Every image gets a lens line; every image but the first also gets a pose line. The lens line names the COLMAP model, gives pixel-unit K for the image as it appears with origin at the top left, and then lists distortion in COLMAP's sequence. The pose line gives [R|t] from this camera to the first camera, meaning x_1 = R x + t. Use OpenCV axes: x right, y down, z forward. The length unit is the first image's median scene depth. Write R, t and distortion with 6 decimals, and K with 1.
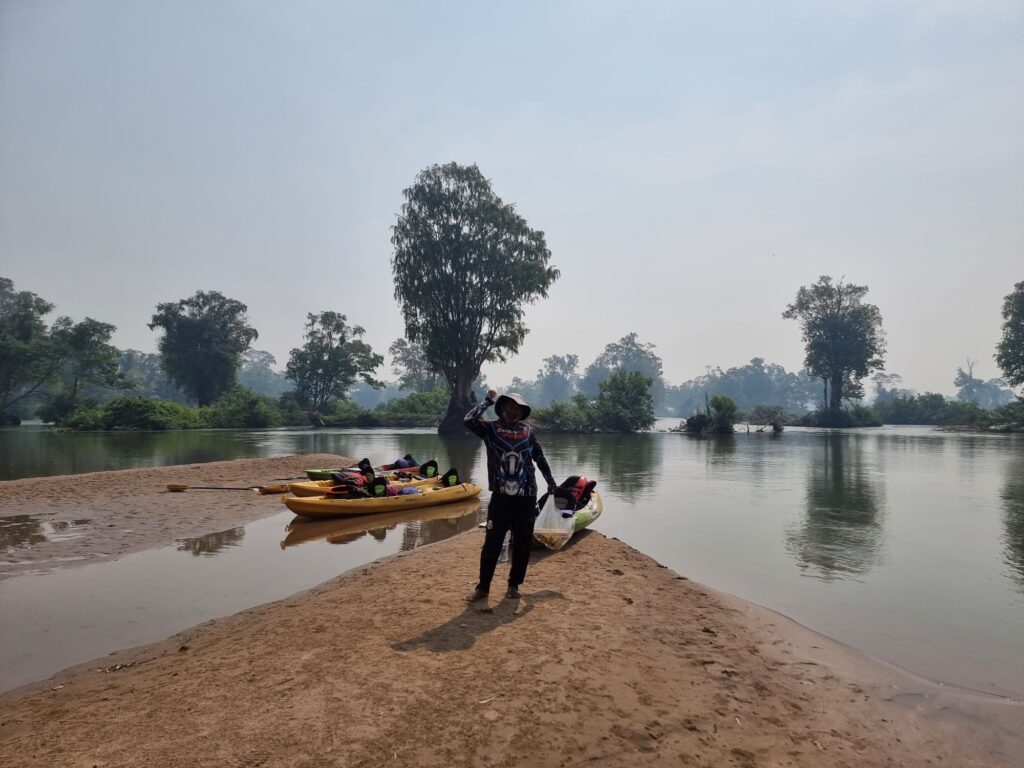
lens RADIAL K [[716.6, 0, 512.7], [0, 716.6, 408.9], [0, 0, 1]] dist [0.045148, -0.010267]
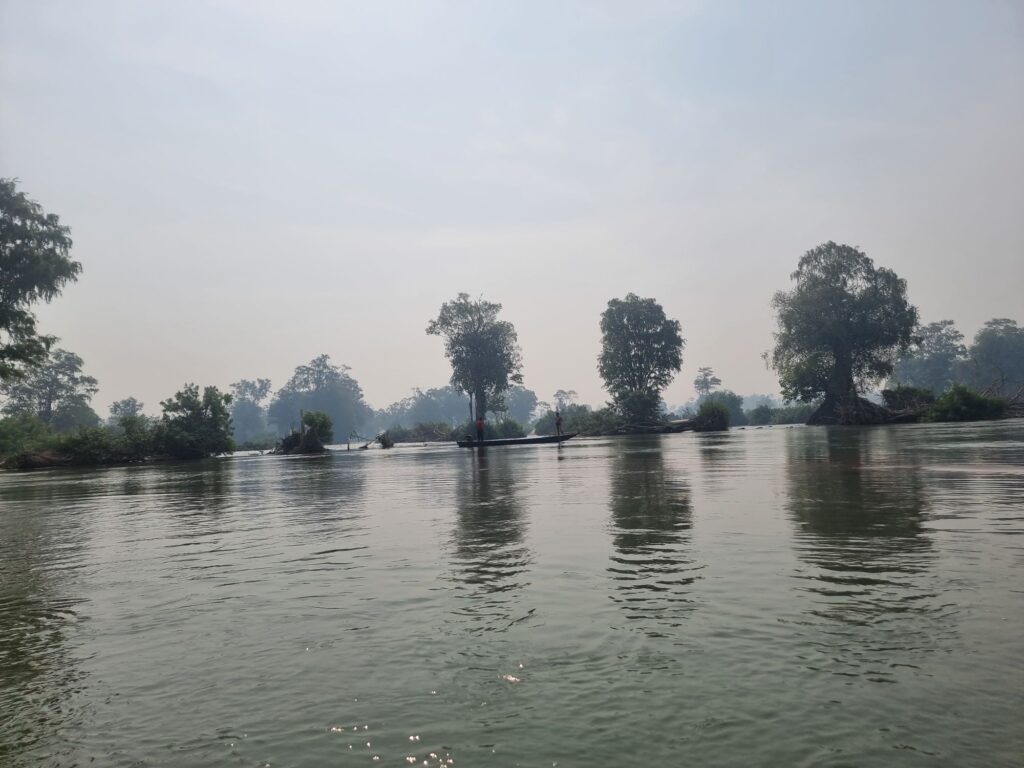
lens RADIAL K [[716.6, 0, 515.8], [0, 716.6, 387.9], [0, 0, 1]] dist [0.045148, -0.010267]
pose [[0.929898, -0.025922, 0.366903, 0.122789], [0.049382, 0.997281, -0.054697, 0.008930], [-0.364487, 0.068981, 0.928650, 0.040144]]
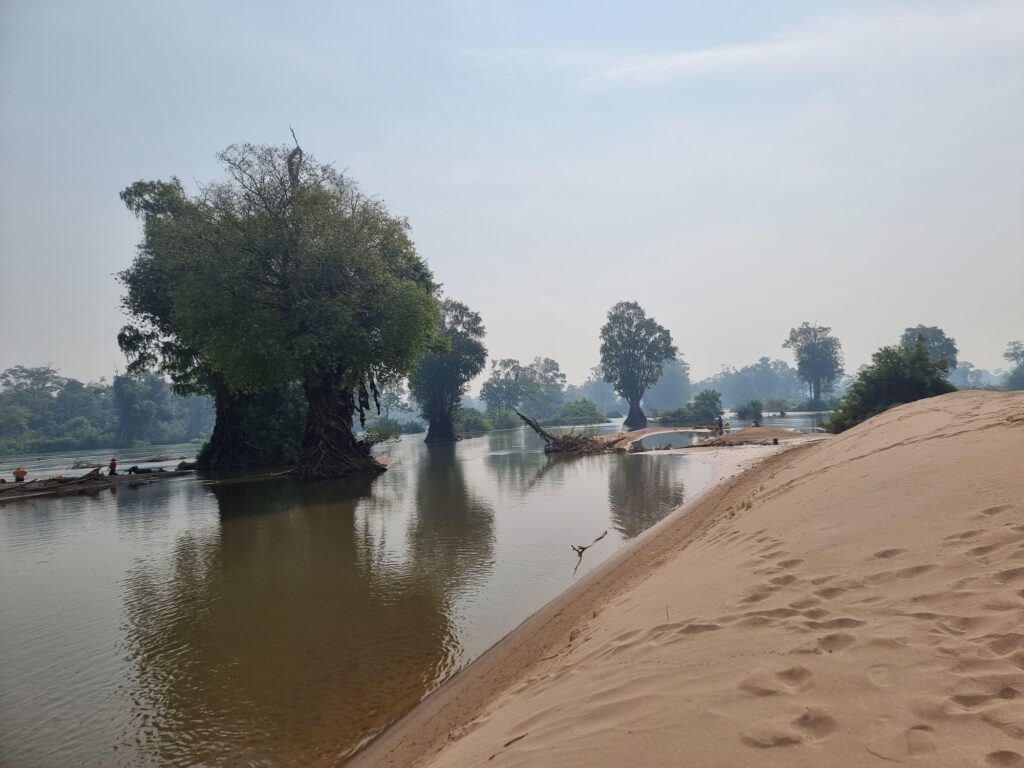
lens RADIAL K [[716.6, 0, 514.7], [0, 716.6, 386.5], [0, 0, 1]] dist [0.045148, -0.010267]
pose [[0.998304, -0.058049, -0.004383, -0.243493], [0.057879, 0.997806, -0.032151, -0.017391], [0.006240, 0.031842, 0.999473, -0.673562]]
